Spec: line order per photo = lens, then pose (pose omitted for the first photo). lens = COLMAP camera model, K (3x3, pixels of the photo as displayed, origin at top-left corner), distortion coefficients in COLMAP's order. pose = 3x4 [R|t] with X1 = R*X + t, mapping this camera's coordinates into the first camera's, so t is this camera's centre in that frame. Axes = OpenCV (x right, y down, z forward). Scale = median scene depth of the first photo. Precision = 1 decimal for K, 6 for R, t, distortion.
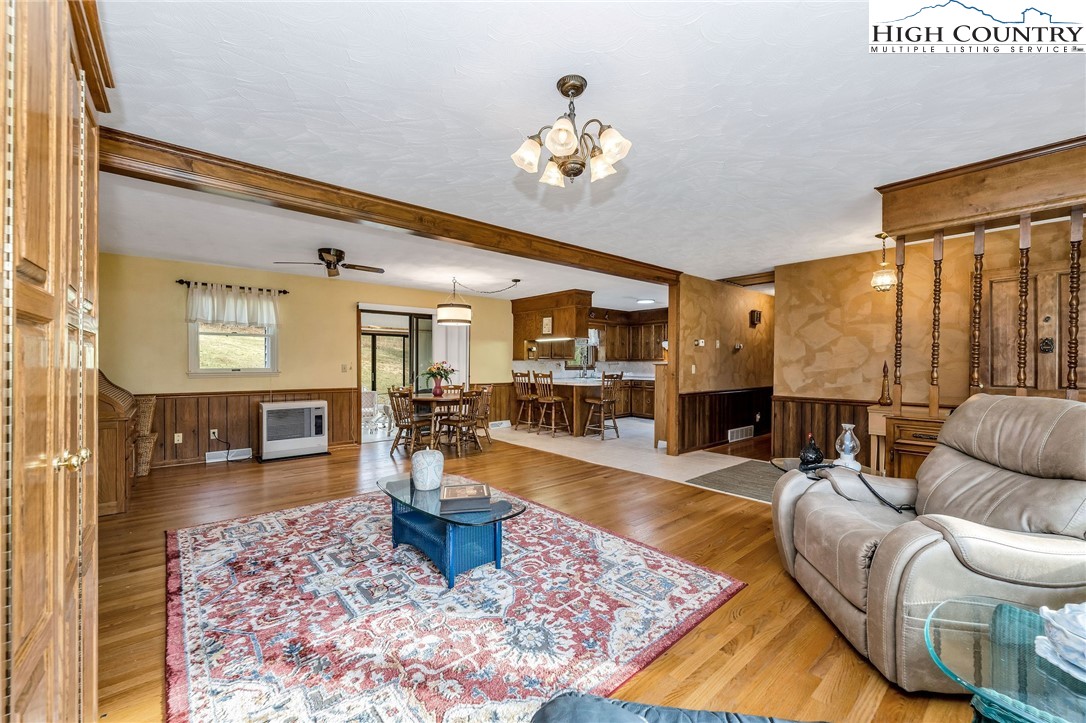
lens RADIAL K [[432.4, 0, 543.0], [0, 432.4, 366.6], [0, 0, 1]] dist [-0.000083, 0.000021]
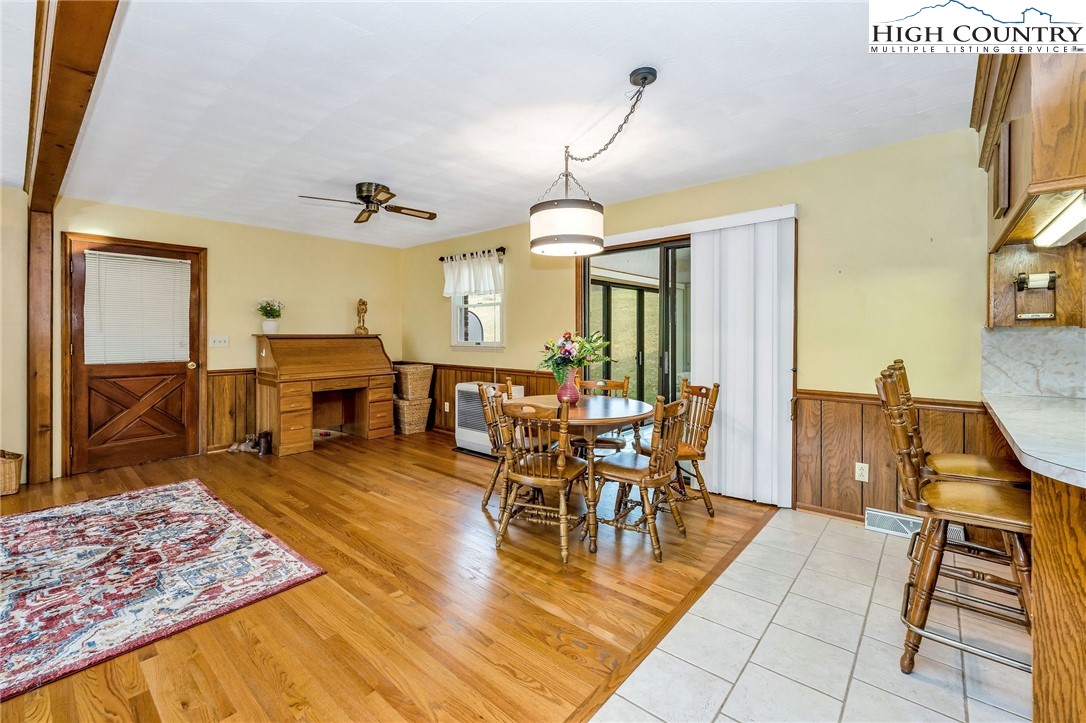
lens RADIAL K [[465.0, 0, 537.5], [0, 465.0, 336.8], [0, 0, 1]] dist [-0.001089, 0.000202]
pose [[0.139054, 0.004840, -0.990273, 0.308378], [-0.005198, 0.999978, 0.004157, -0.011994], [0.990271, 0.004569, 0.139077, 1.029762]]
